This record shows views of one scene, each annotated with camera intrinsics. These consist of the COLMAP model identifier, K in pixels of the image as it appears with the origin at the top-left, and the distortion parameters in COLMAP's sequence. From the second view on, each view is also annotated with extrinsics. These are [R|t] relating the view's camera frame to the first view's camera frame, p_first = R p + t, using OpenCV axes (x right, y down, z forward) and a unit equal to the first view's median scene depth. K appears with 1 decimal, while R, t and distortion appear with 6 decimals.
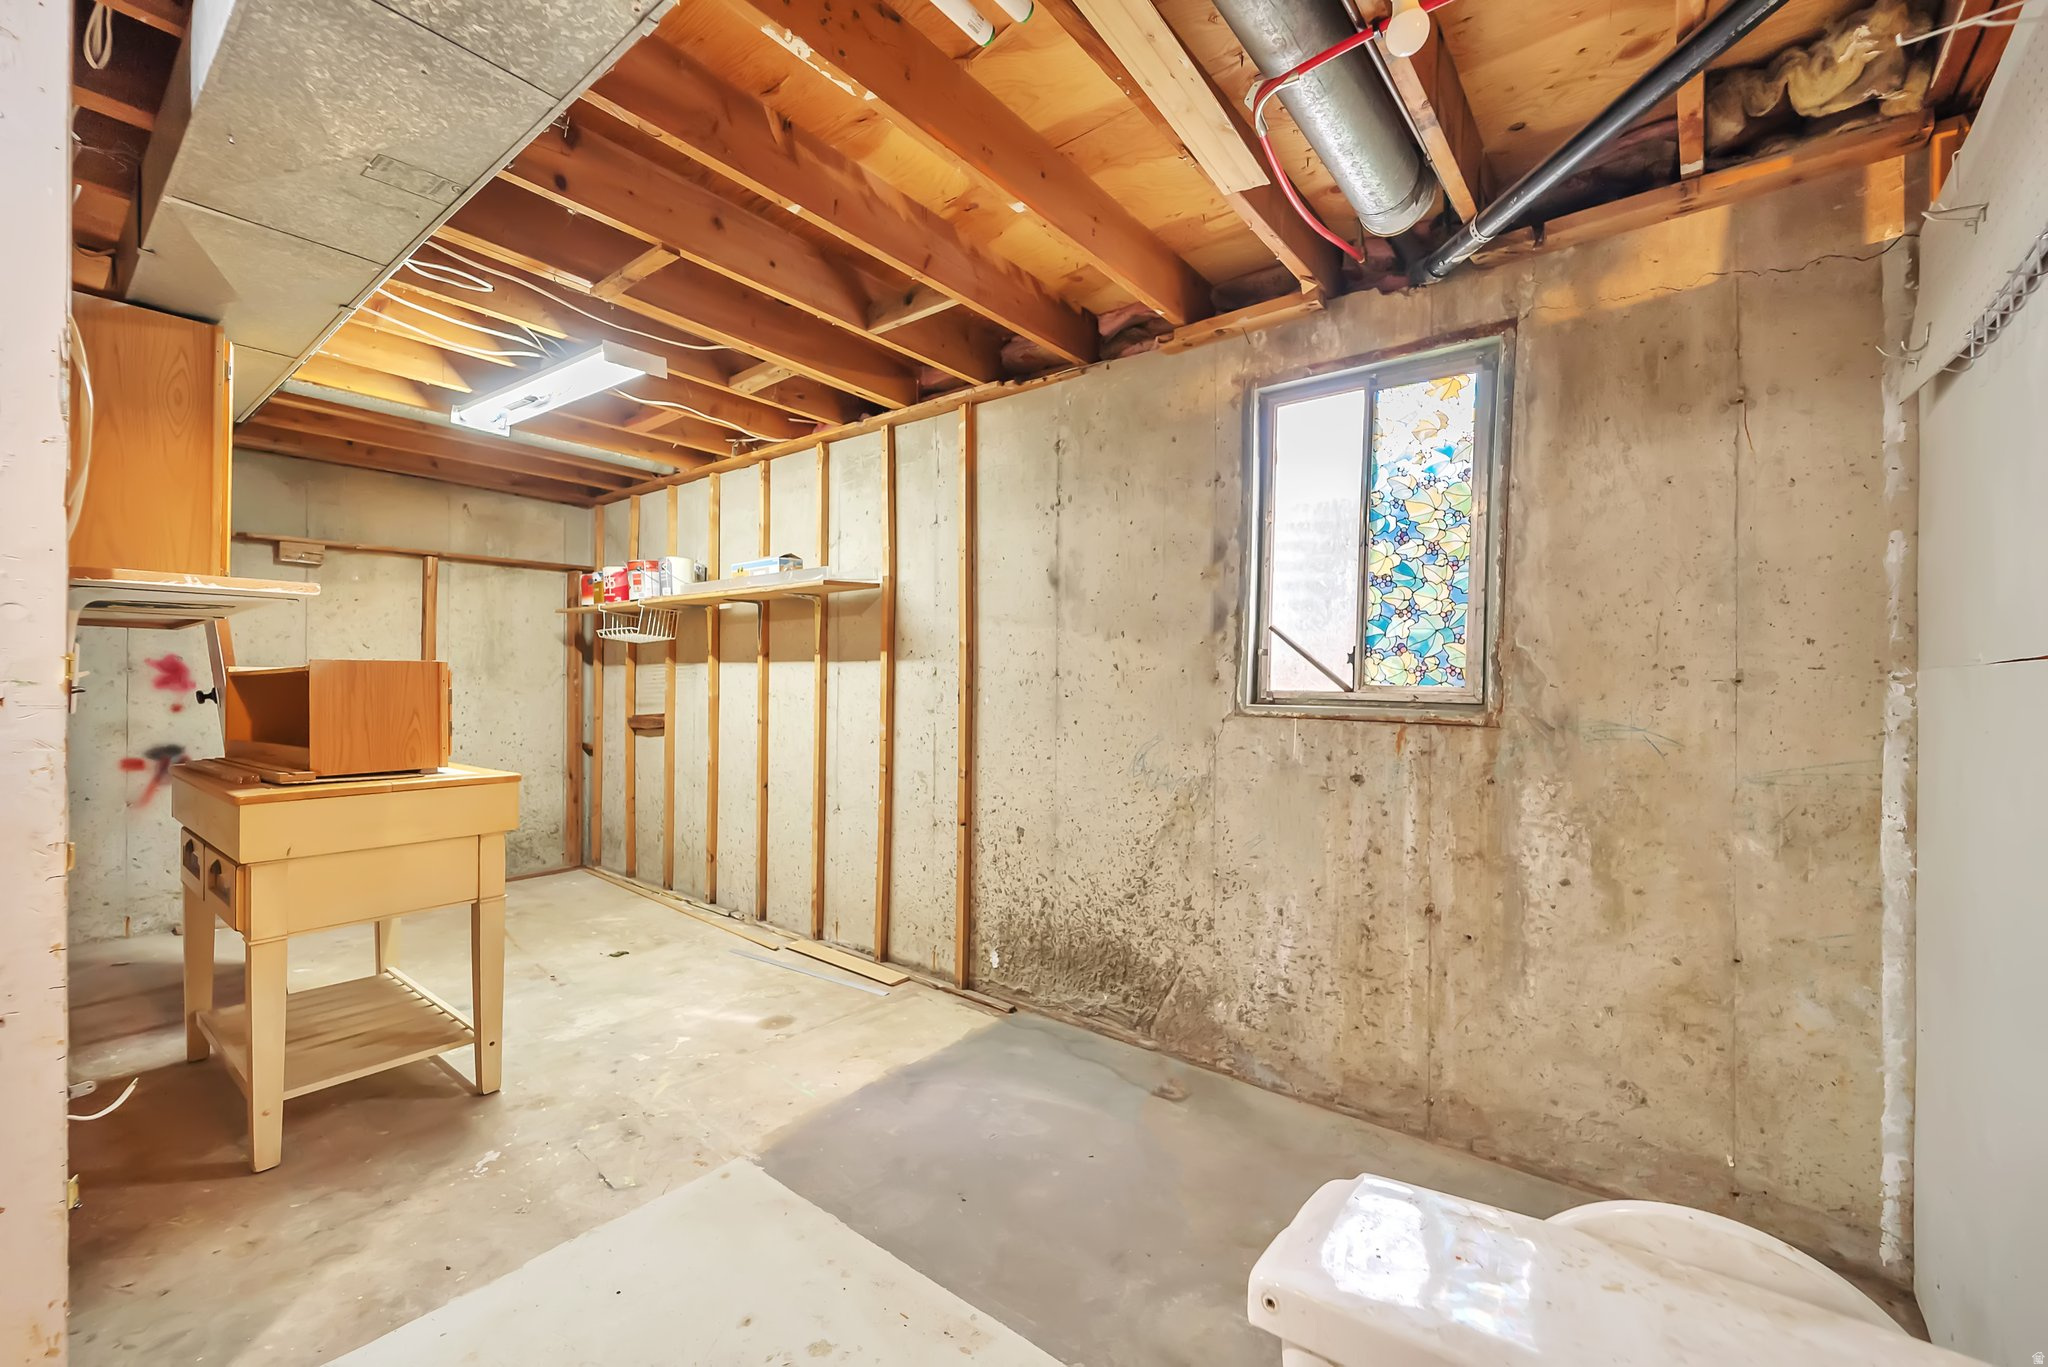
lens RADIAL K [[837.5, 0, 1024.0], [0, 837.5, 683.5], [0, 0, 1]] dist [-0.000089, -0.000208]
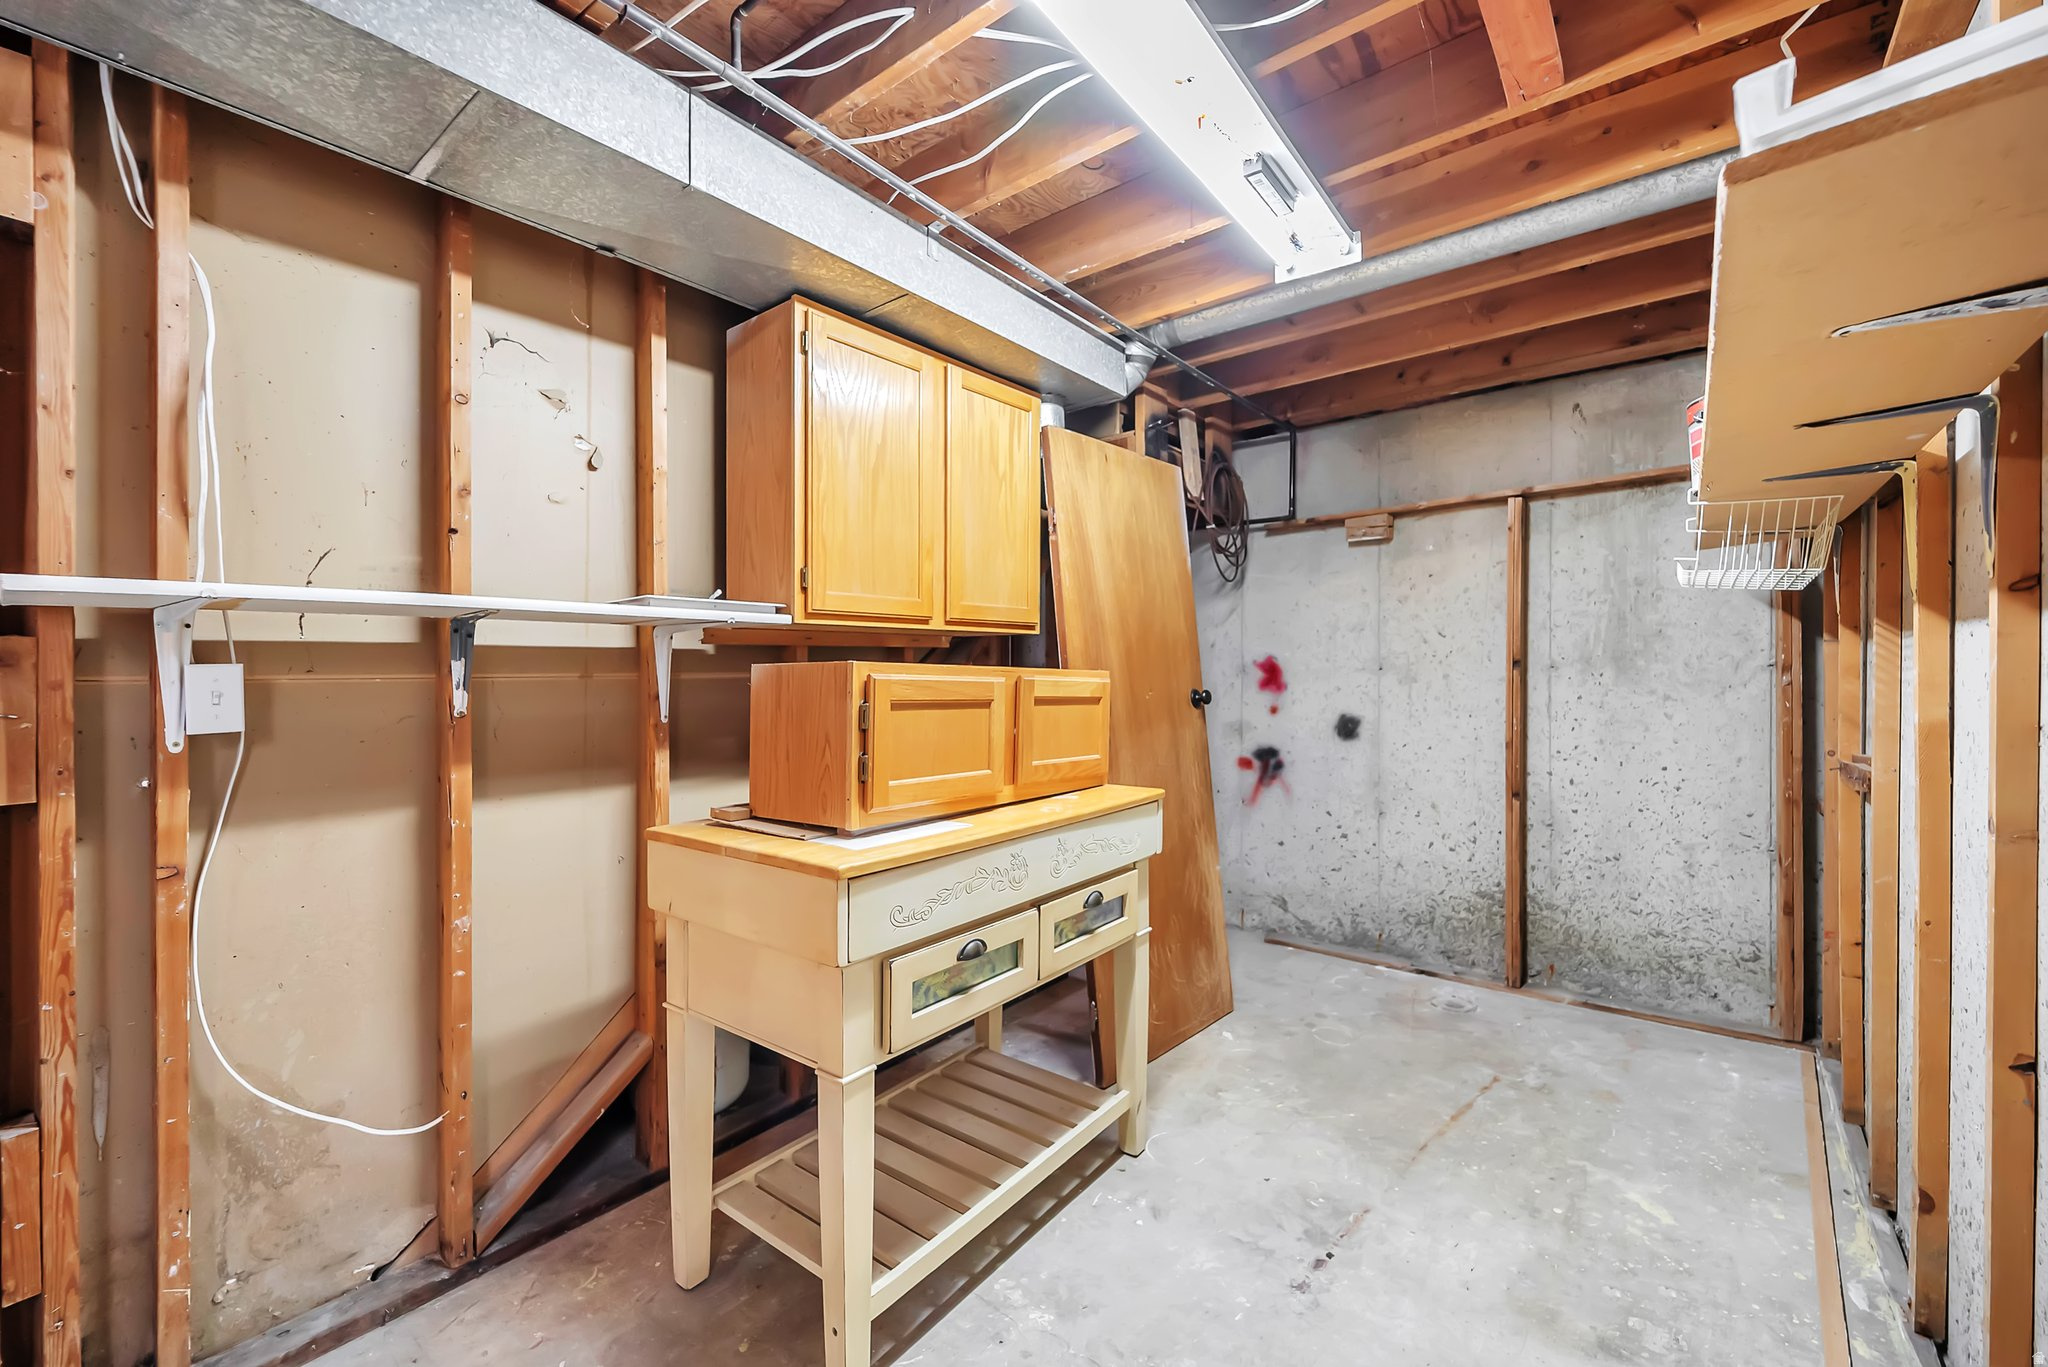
lens RADIAL K [[822.7, 0, 1024.0], [0, 822.7, 683.5], [0, 0, 1]] dist [0.002235, 0.000189]
pose [[0.001745, 0.000870, -0.999998, -0.039251], [0.010337, 0.999946, 0.000888, -0.005050], [0.999945, -0.010339, 0.001736, 0.621327]]
